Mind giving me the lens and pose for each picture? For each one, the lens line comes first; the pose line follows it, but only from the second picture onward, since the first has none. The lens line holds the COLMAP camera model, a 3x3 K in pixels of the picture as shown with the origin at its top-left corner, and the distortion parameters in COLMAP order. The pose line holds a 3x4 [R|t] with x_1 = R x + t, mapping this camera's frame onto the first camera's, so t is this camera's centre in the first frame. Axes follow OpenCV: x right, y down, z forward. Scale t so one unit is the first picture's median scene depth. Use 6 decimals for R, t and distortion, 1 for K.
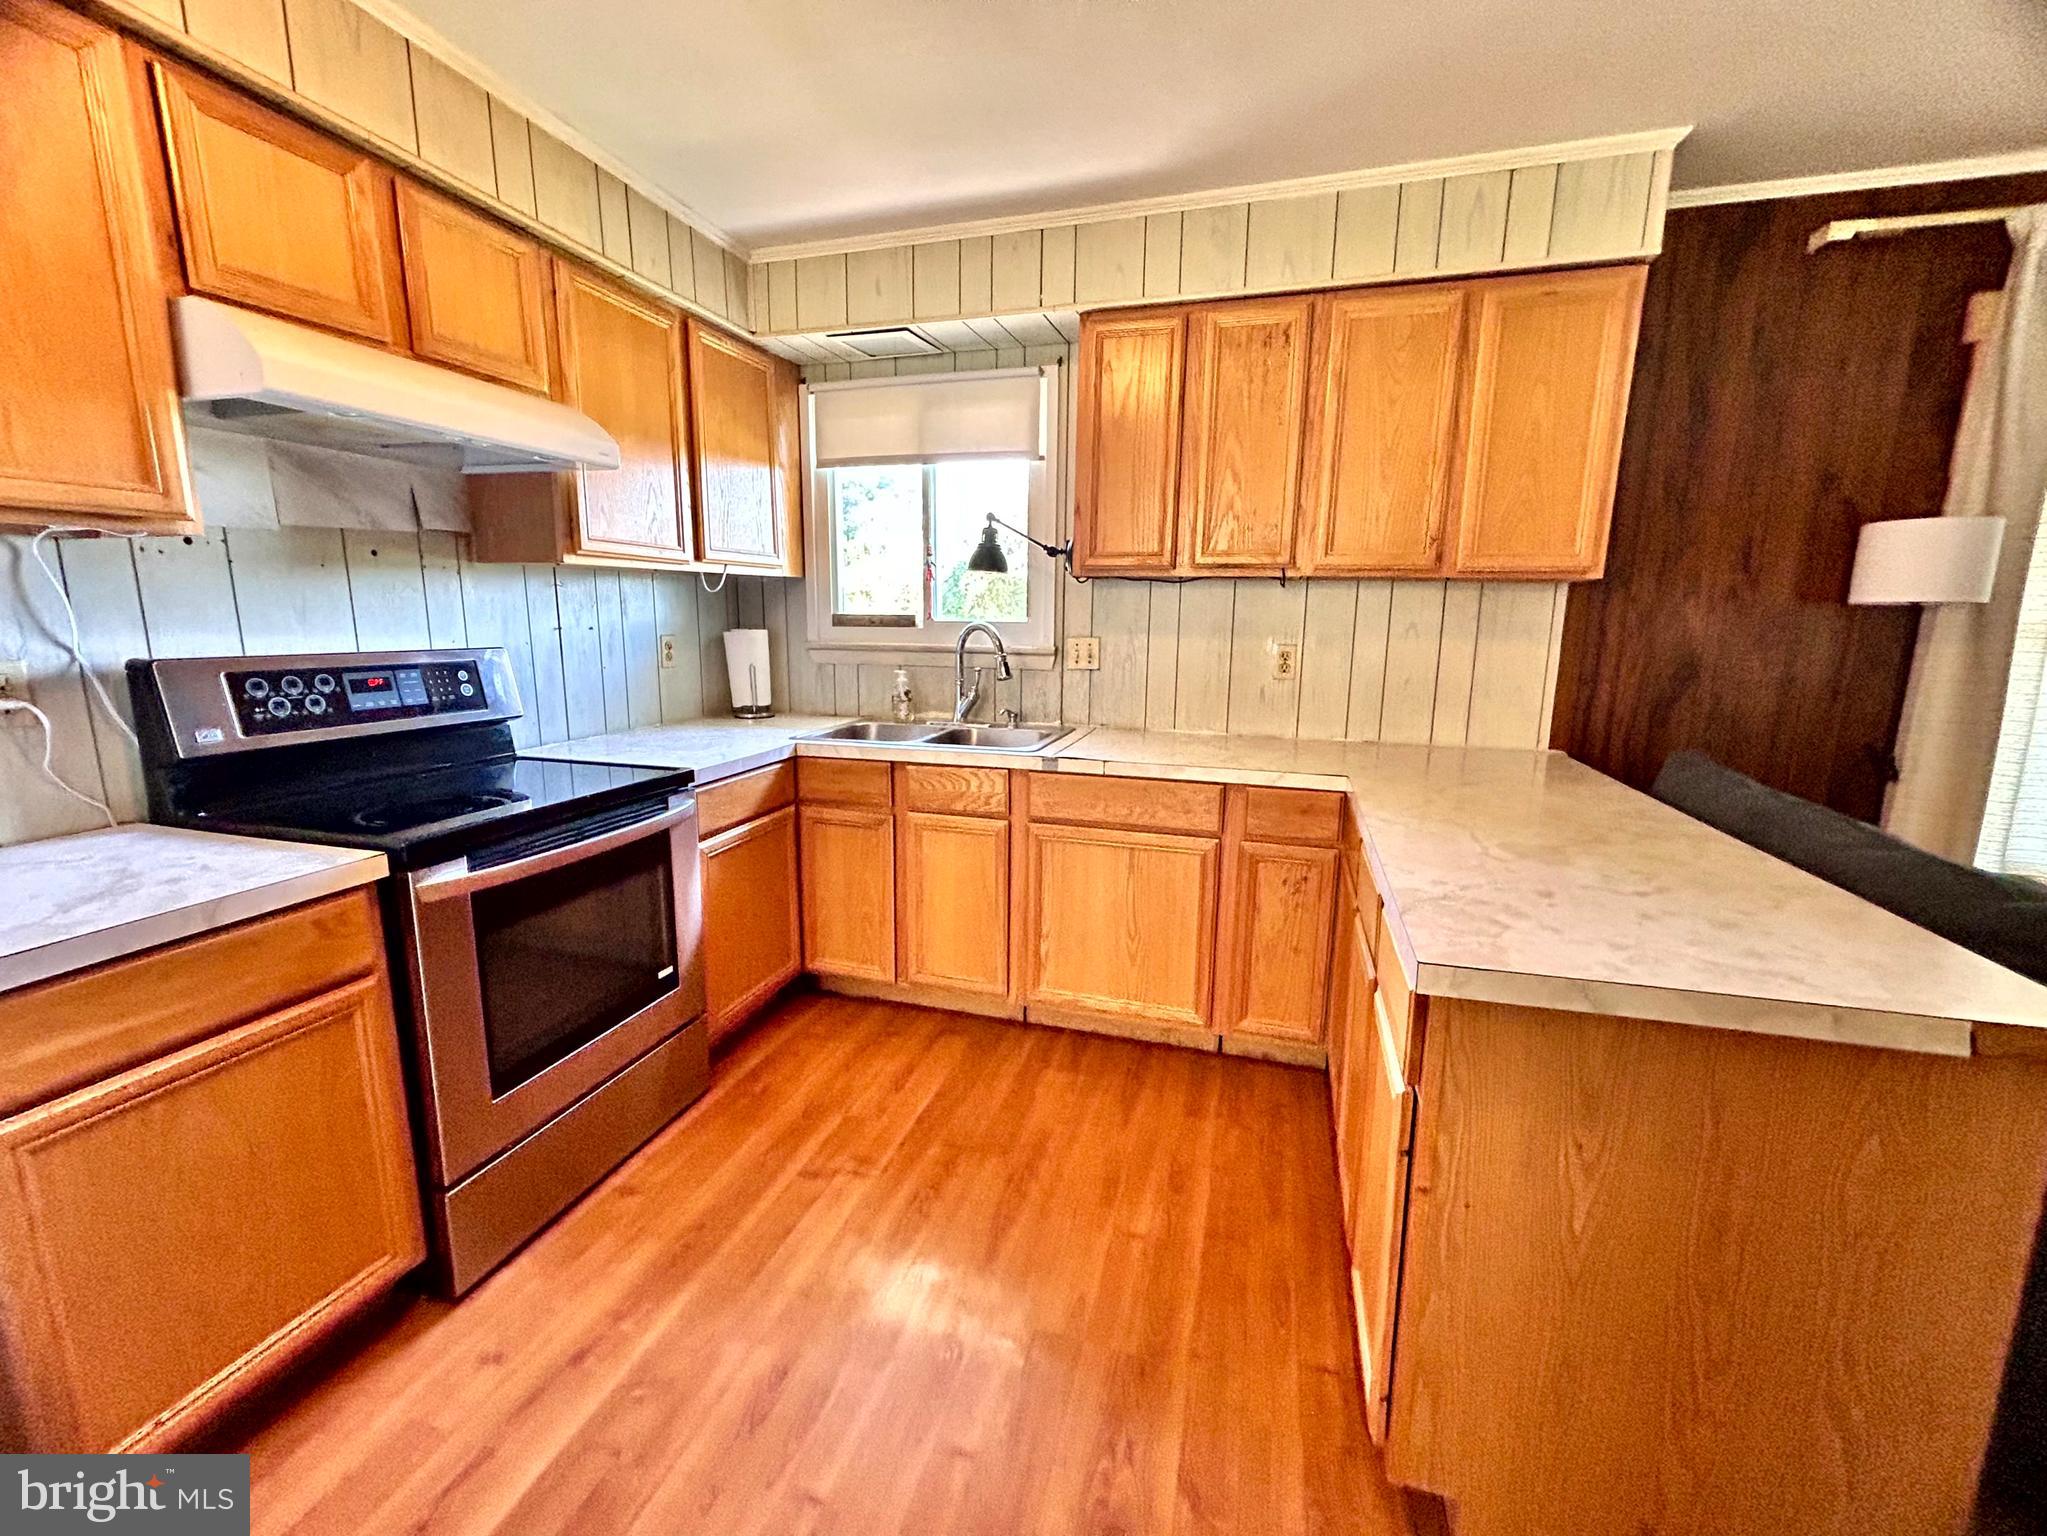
lens RADIAL K [[834.2, 0, 1023.5], [0, 834.2, 768.0], [0, 0, 1]] dist [0.000007, 0.000102]
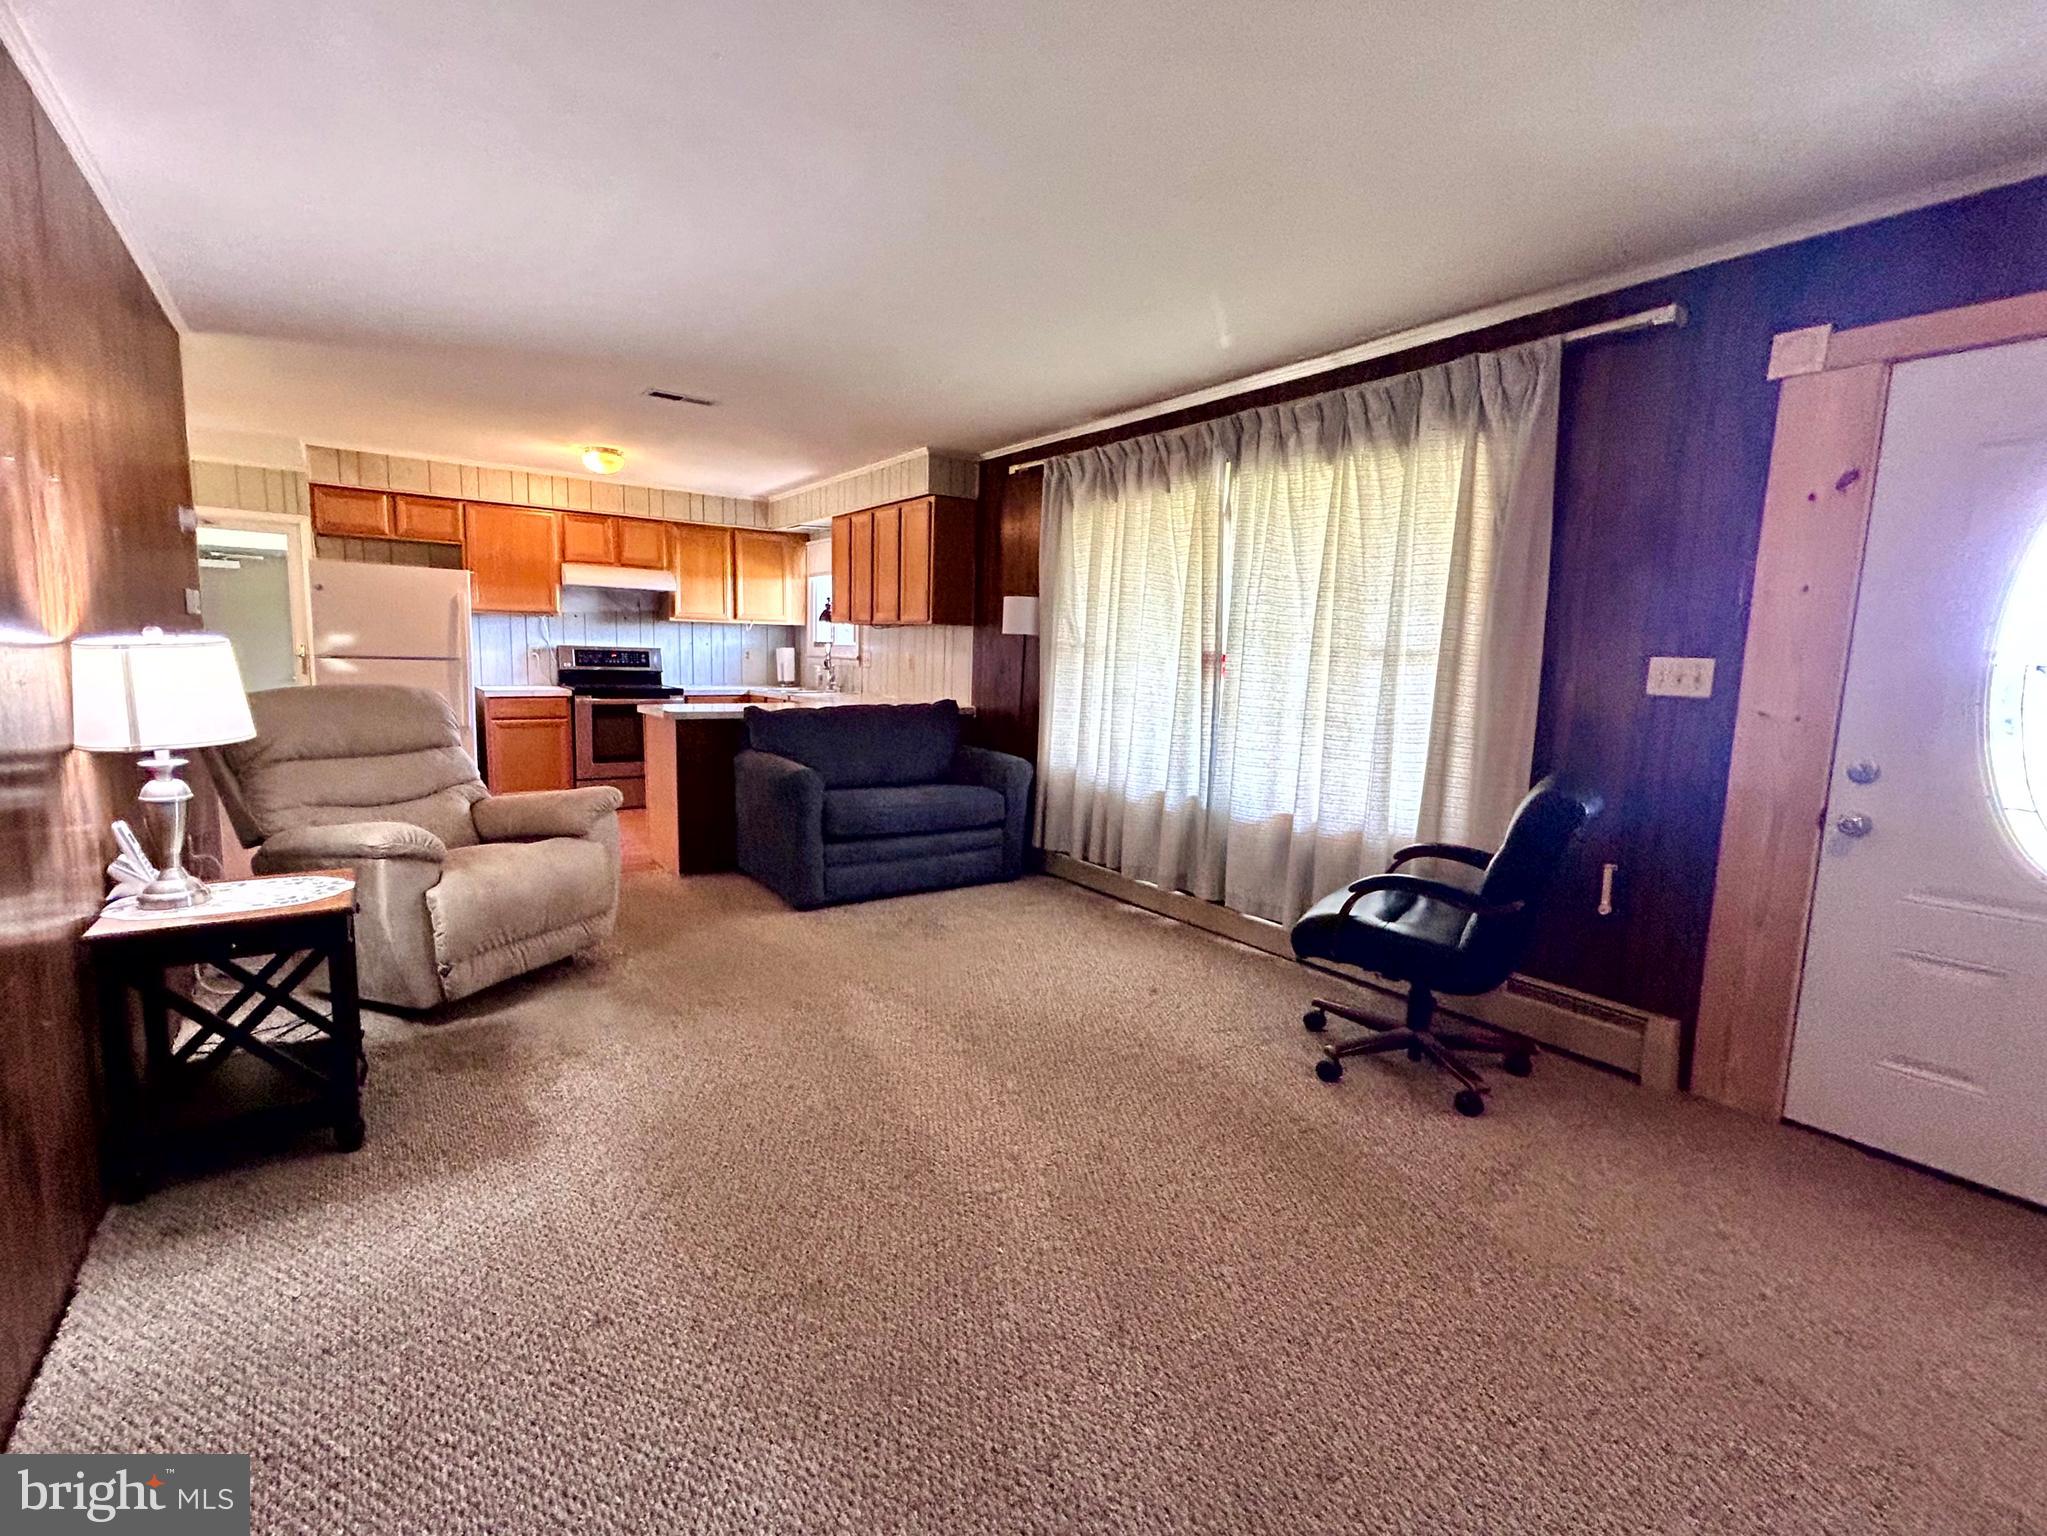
lens RADIAL K [[906.9, 0, 1023.5], [0, 906.9, 768.0], [0, 0, 1]] dist [-0.000978, 0.000037]
pose [[0.798214, 0.088993, -0.595764, 2.581572], [-0.130781, 0.991038, -0.027186, 0.216558], [0.588006, 0.099615, 0.802699, -0.873223]]
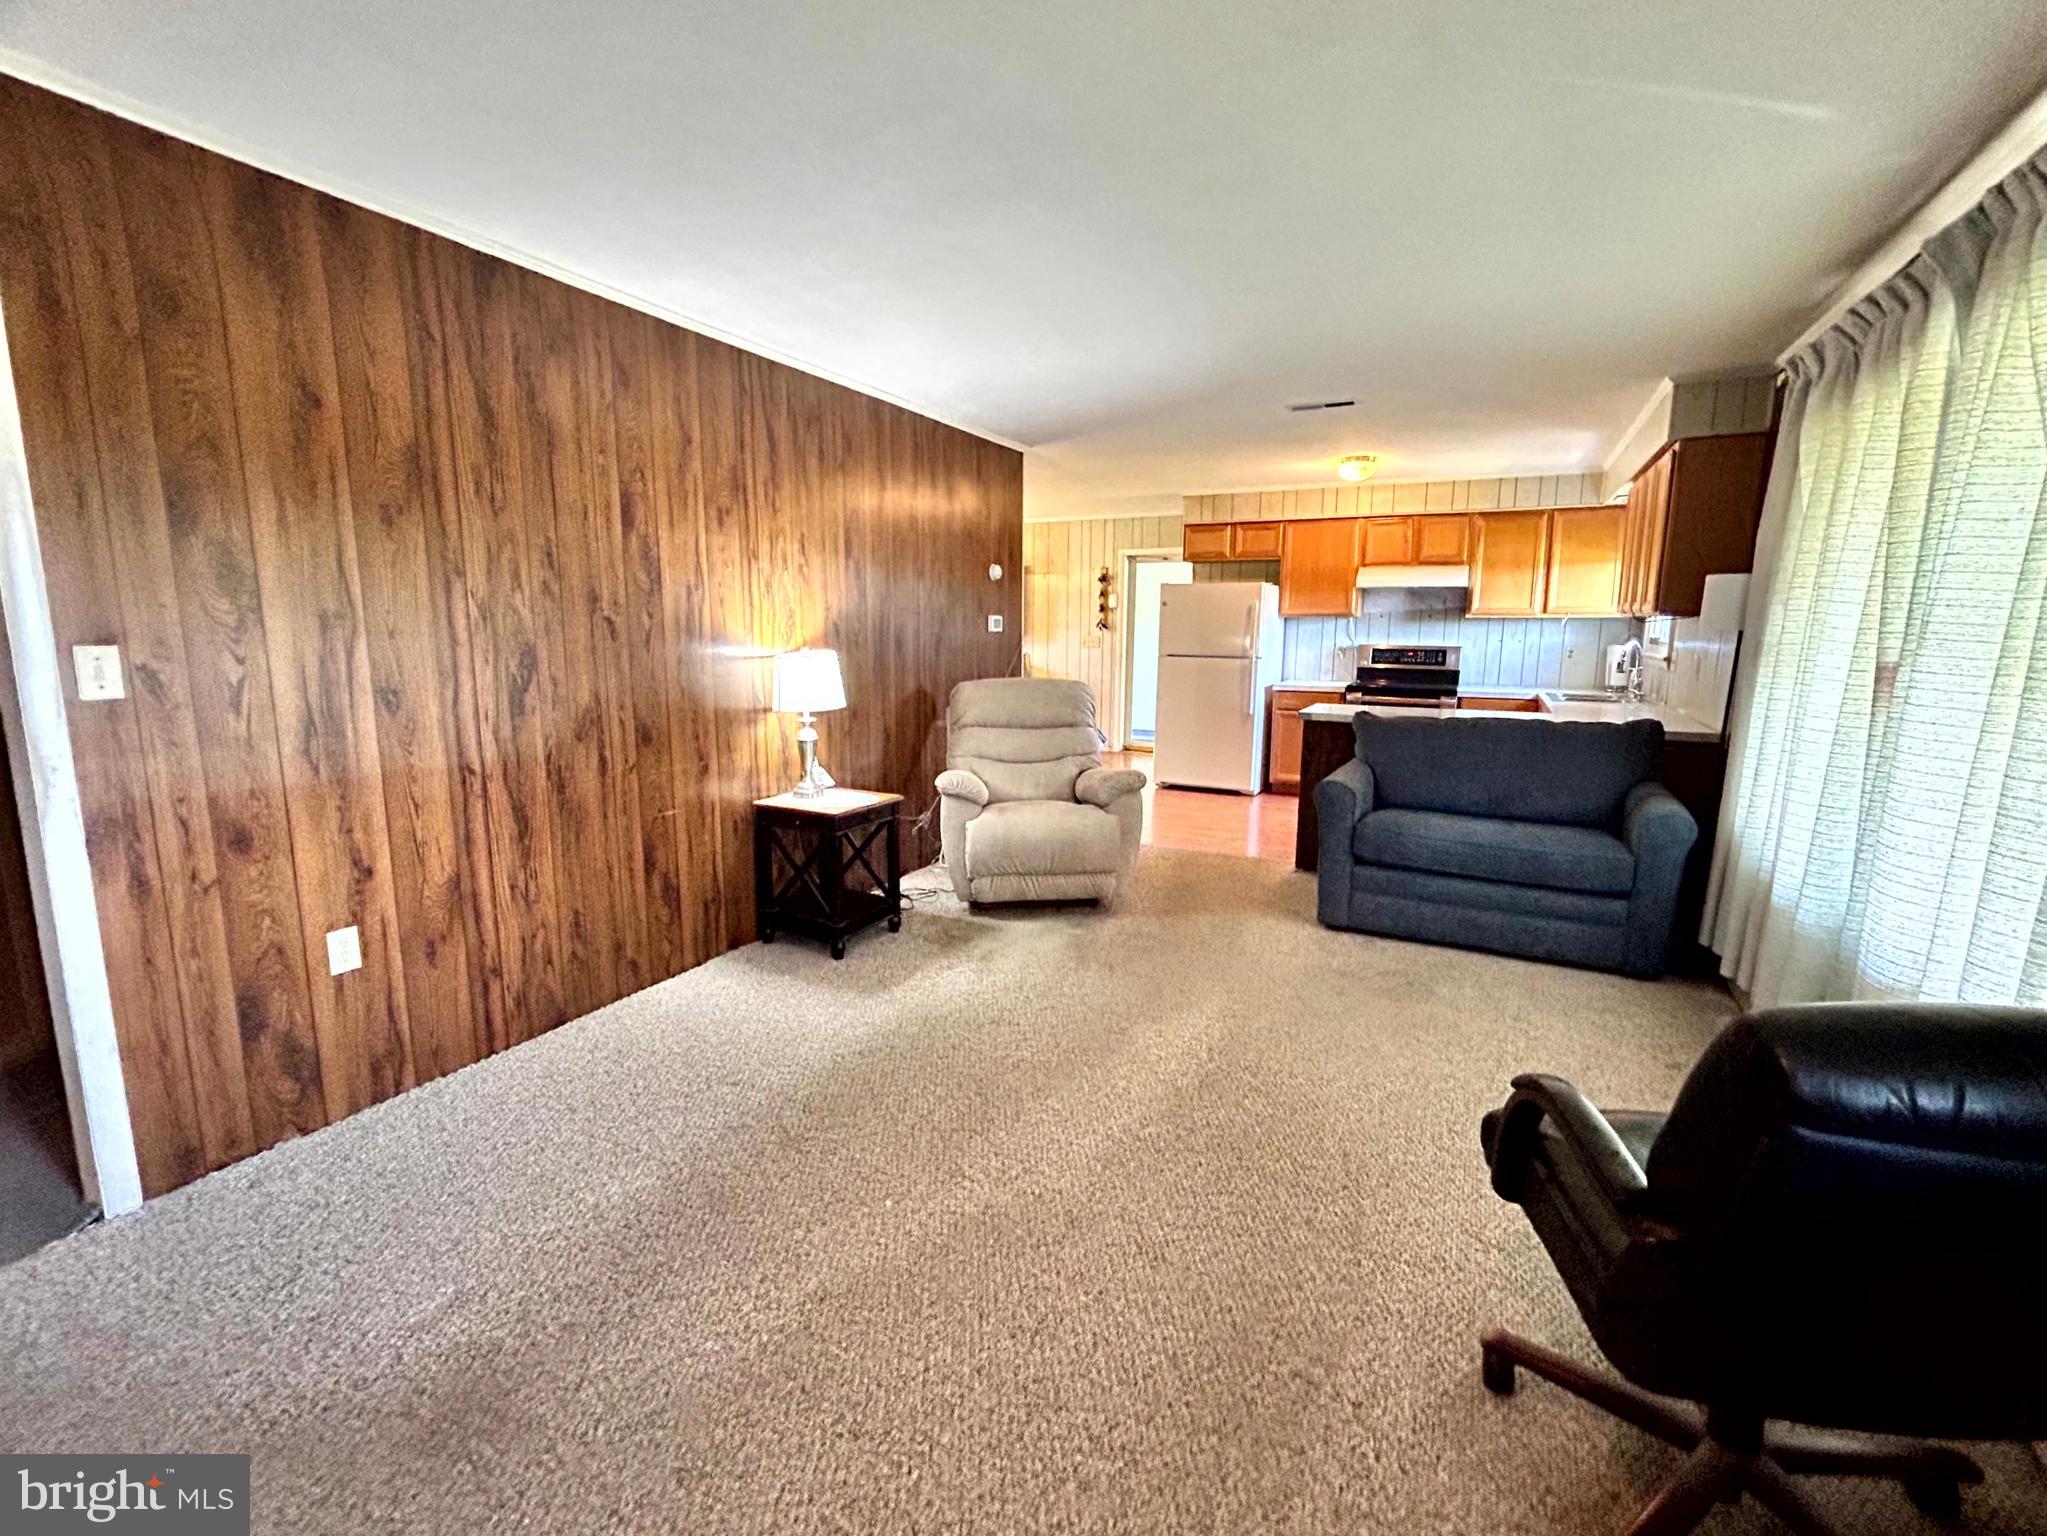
lens RADIAL K [[906.9, 0, 1023.5], [0, 906.9, 768.0], [0, 0, 1]] dist [-0.000978, 0.000037]
pose [[-0.180522, 0.145304, -0.972779, 2.962660], [-0.191020, 0.965017, 0.179593, -0.013795], [0.964844, 0.218240, -0.146451, 0.095378]]
